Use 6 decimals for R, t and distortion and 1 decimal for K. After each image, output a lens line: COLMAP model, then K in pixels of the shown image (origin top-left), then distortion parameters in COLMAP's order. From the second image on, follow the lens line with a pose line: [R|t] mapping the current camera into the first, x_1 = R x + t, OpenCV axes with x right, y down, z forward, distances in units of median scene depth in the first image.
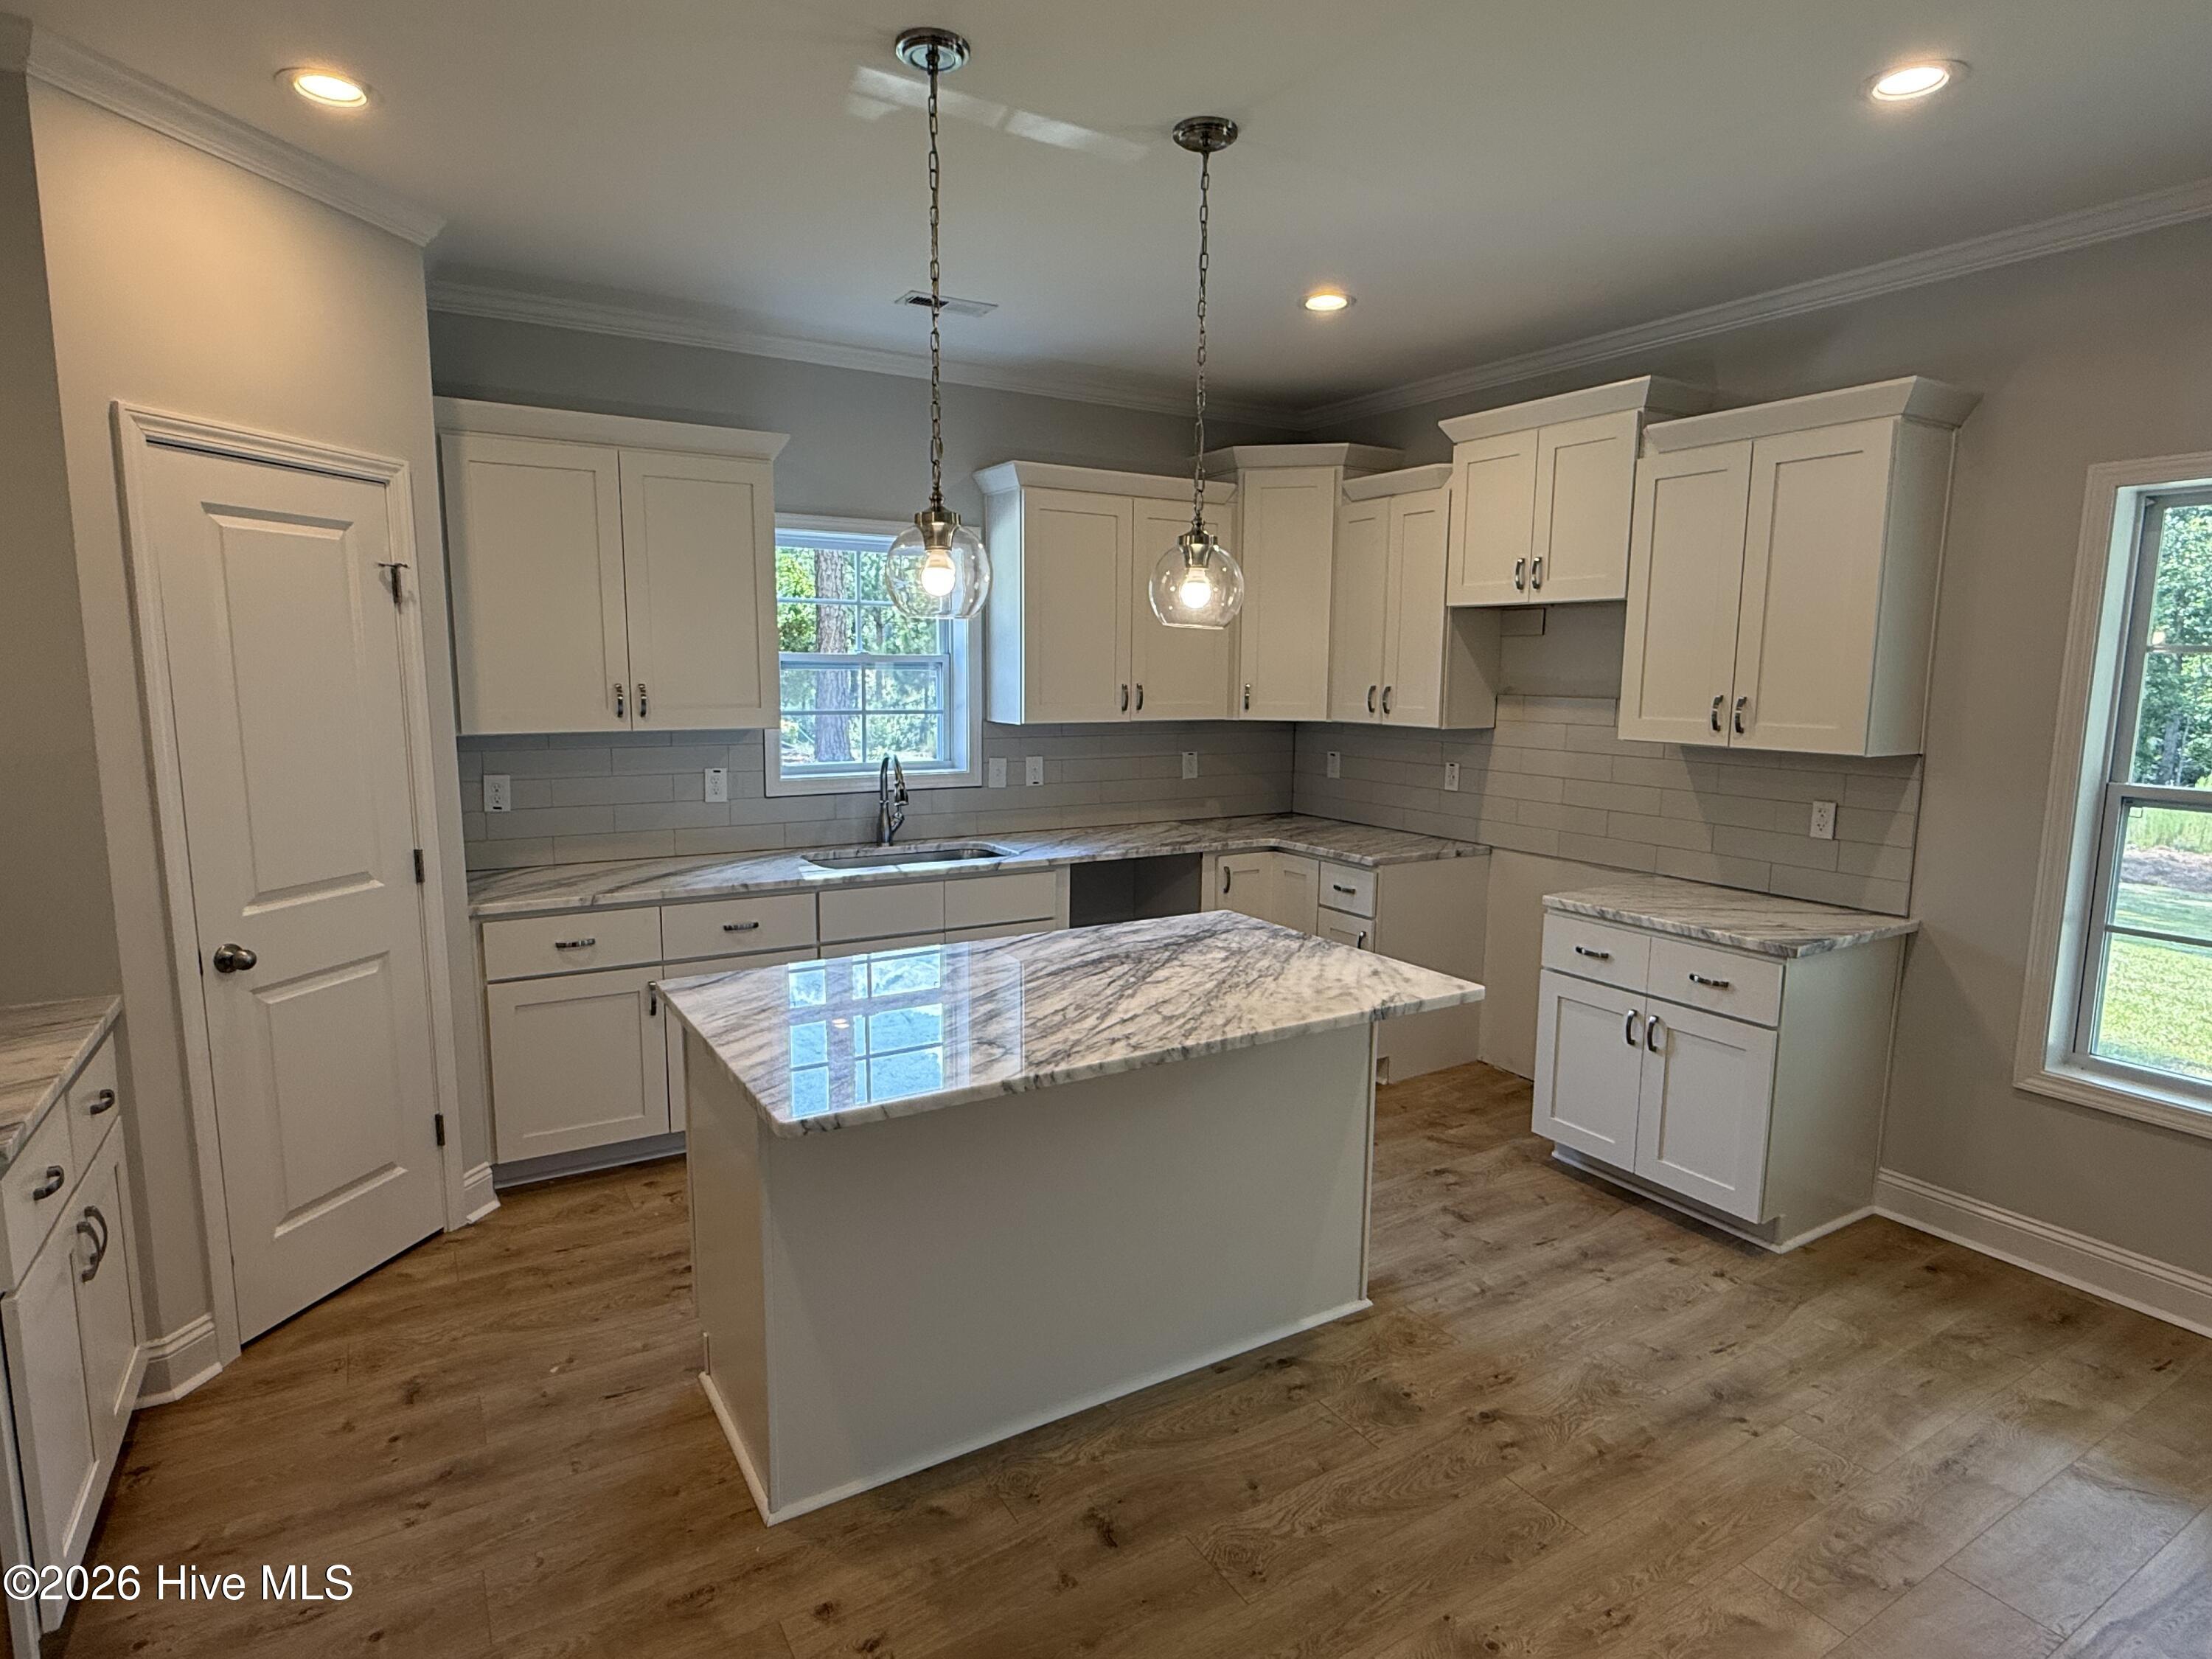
lens RADIAL K [[1190.6, 0, 1105.6], [0, 1190.6, 834.7], [0, 0, 1]] dist [-0.000943, -0.000494]
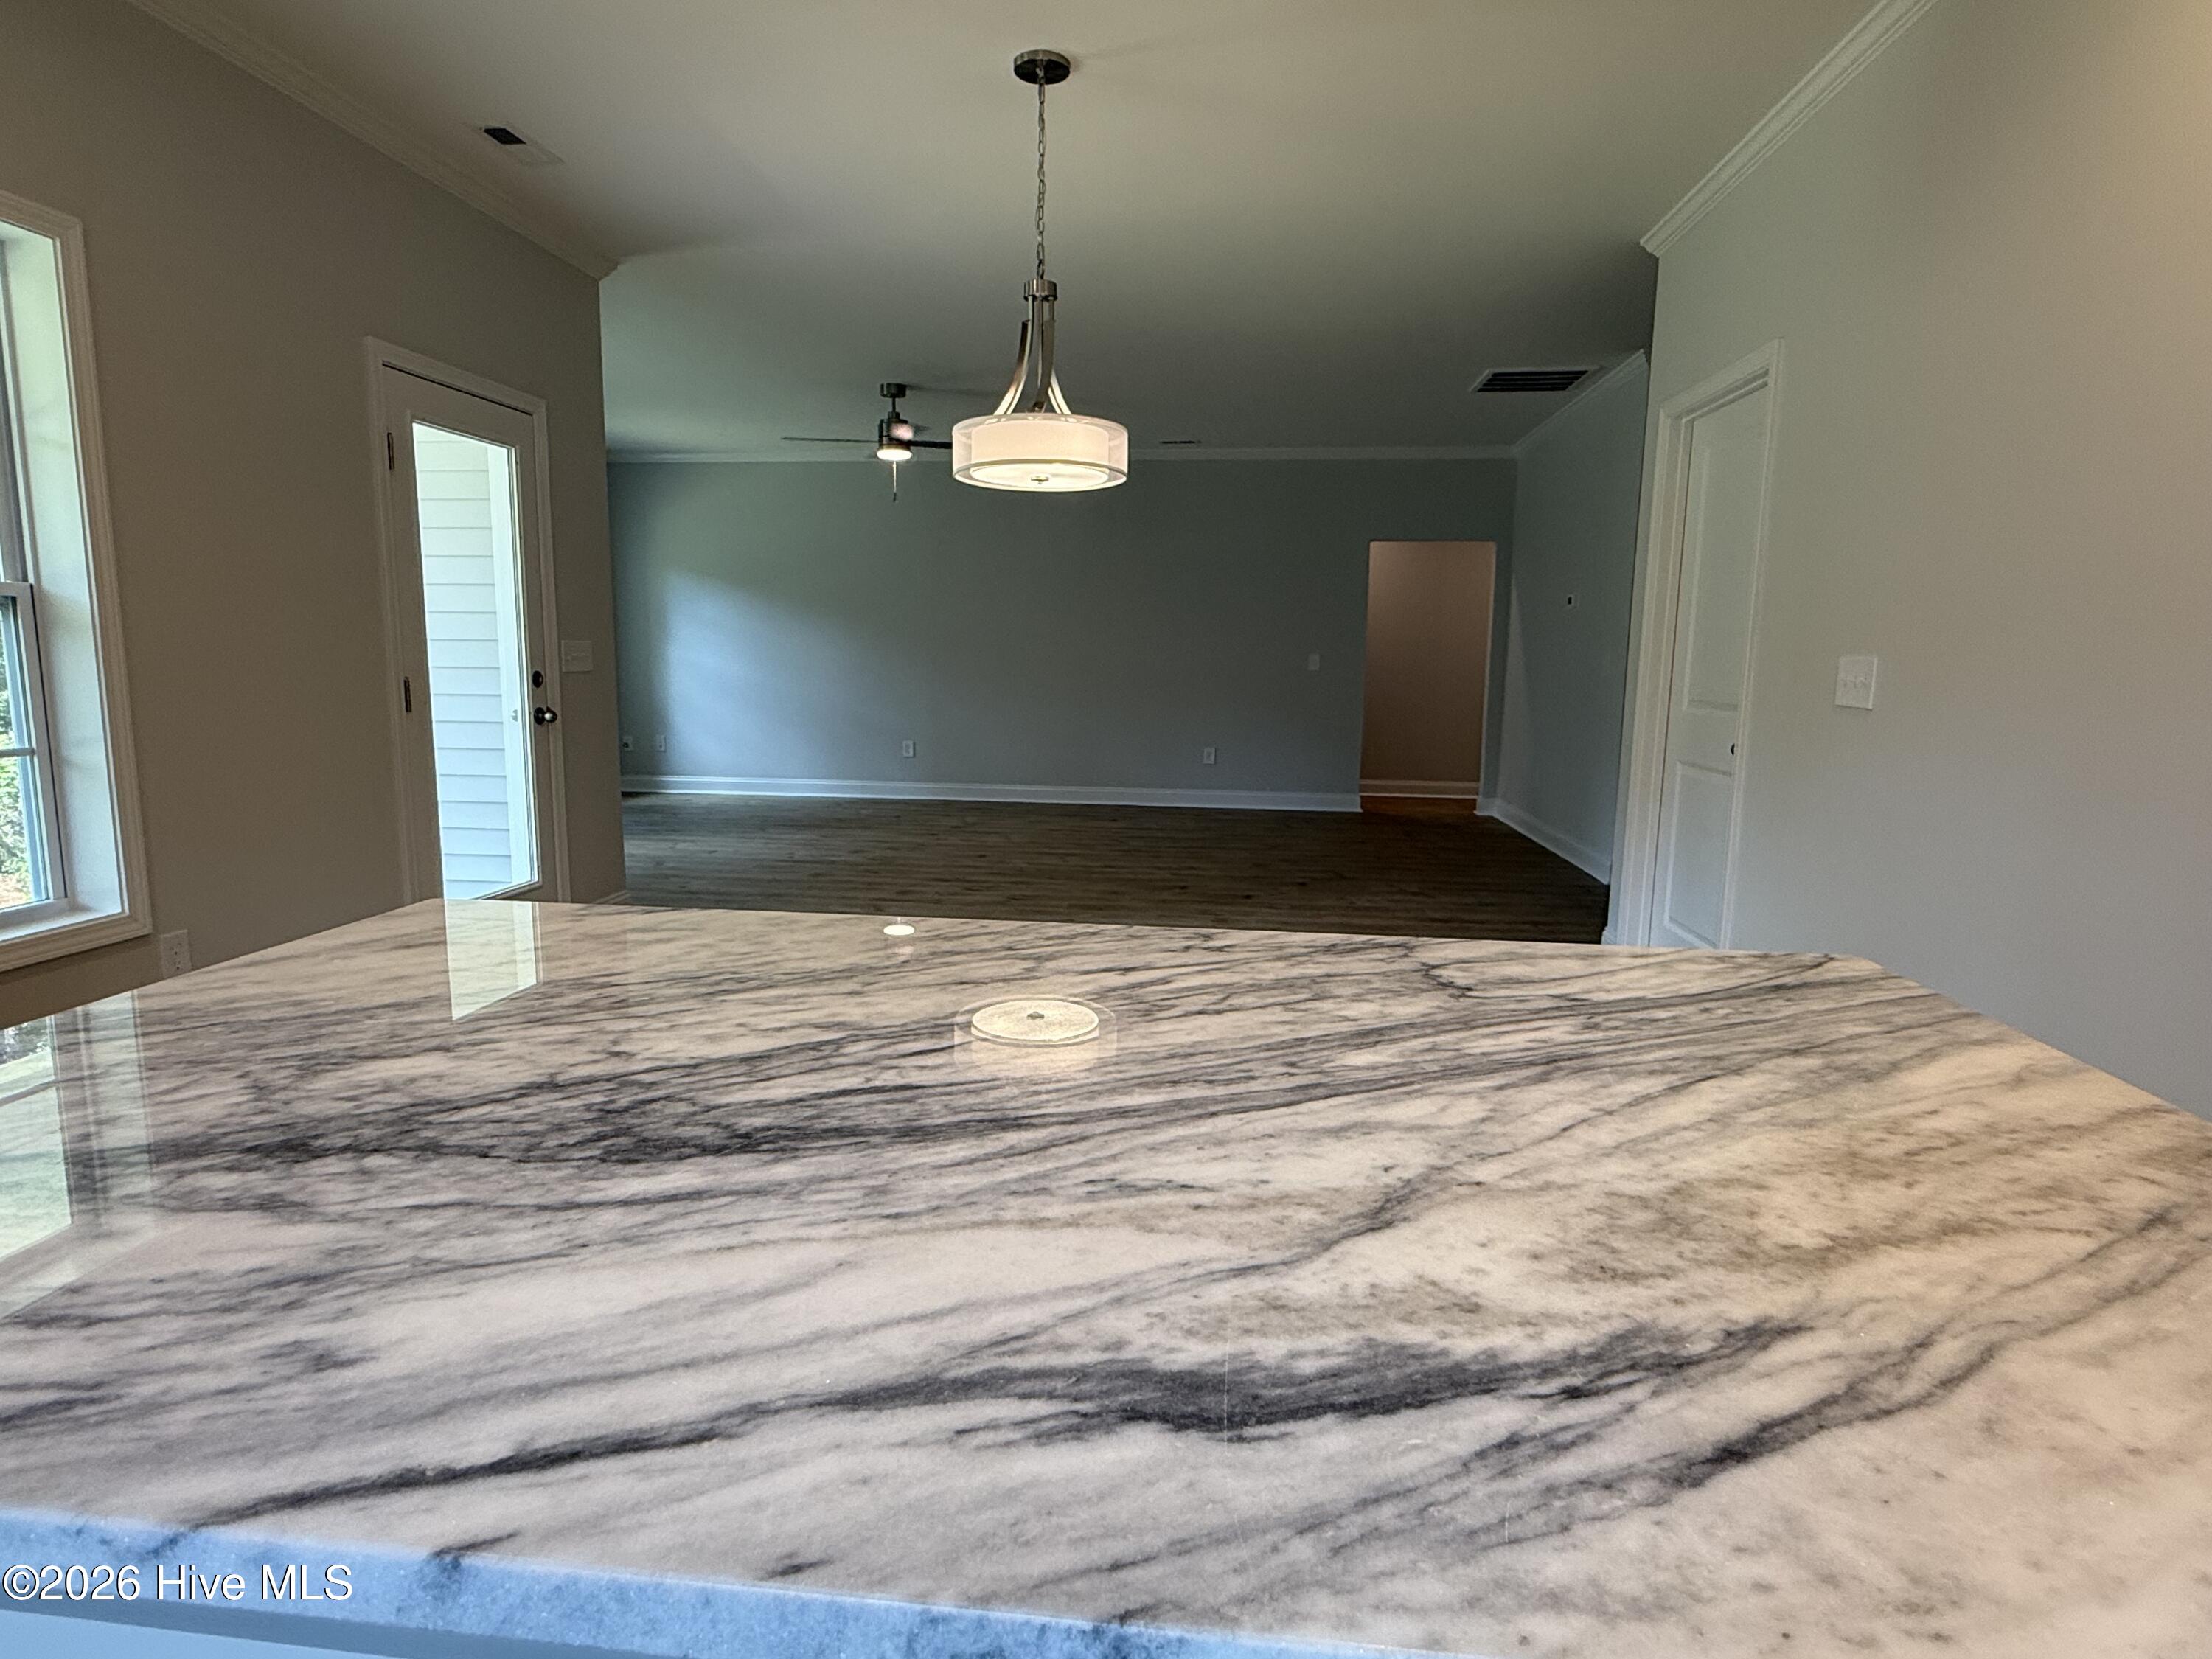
lens RADIAL K [[1190.6, 0, 1089.8], [0, 1190.6, 820.3], [0, 0, 1]] dist [-0.000943, -0.000494]
pose [[-0.789202, -0.106410, 0.604845, -0.174308], [0.065904, 0.964513, 0.255678, -0.016865], [-0.610588, 0.241644, -0.754182, 0.929564]]
